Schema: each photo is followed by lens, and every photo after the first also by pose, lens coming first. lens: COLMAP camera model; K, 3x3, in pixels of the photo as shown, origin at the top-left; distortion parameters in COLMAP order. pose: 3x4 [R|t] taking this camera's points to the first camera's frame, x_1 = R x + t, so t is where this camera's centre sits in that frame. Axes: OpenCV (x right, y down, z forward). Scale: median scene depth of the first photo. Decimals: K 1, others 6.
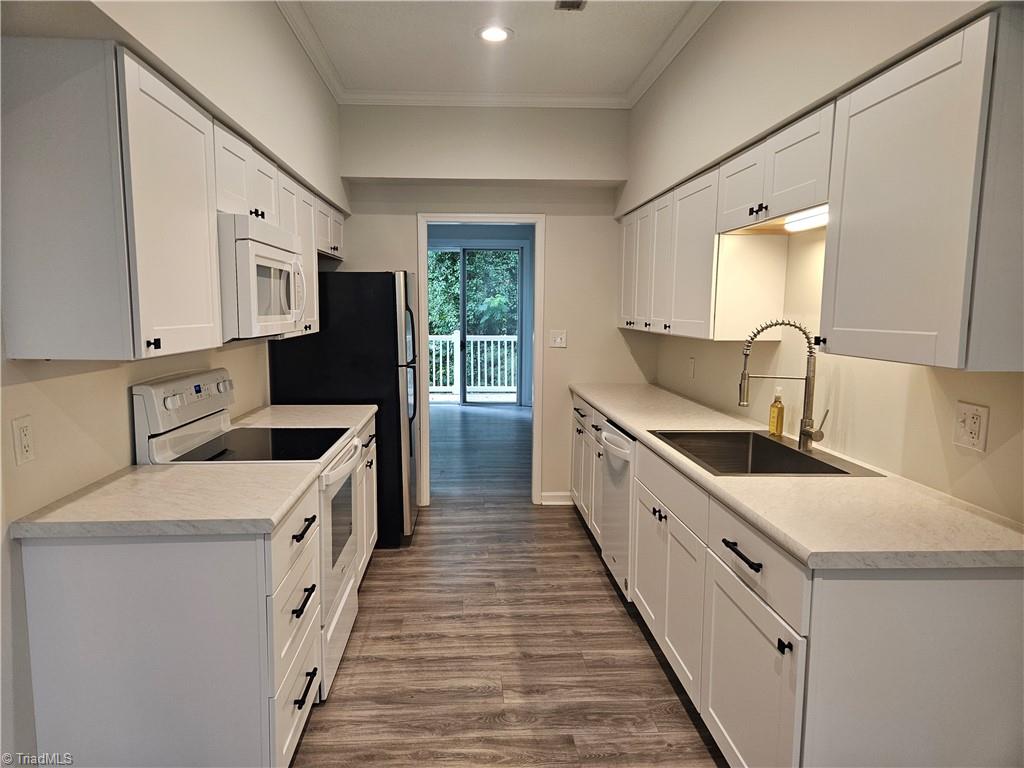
lens RADIAL K [[669.7, 0, 504.9], [0, 669.7, 384.9], [0, 0, 1]] dist [0.068285, -0.057058]
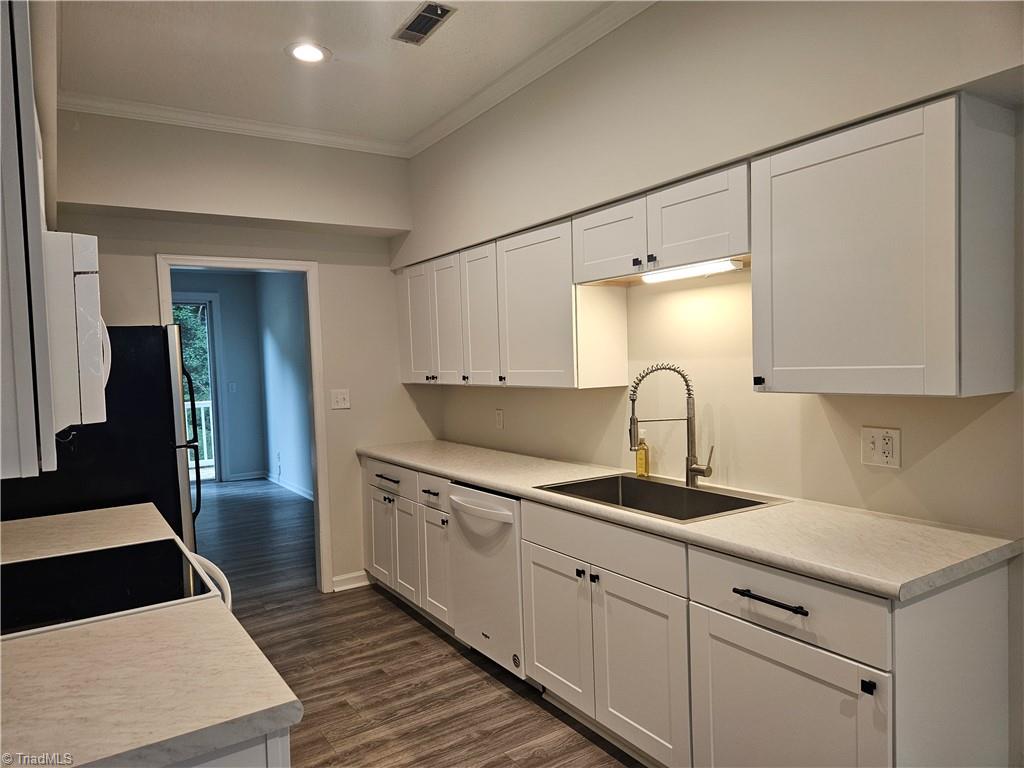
lens RADIAL K [[669.7, 0, 504.9], [0, 669.7, 384.9], [0, 0, 1]] dist [0.068285, -0.057058]
pose [[0.871515, -0.054192, 0.487365, -0.235765], [0.095046, 0.993695, -0.059469, -0.019799], [-0.481069, 0.098150, 0.871171, 0.159694]]
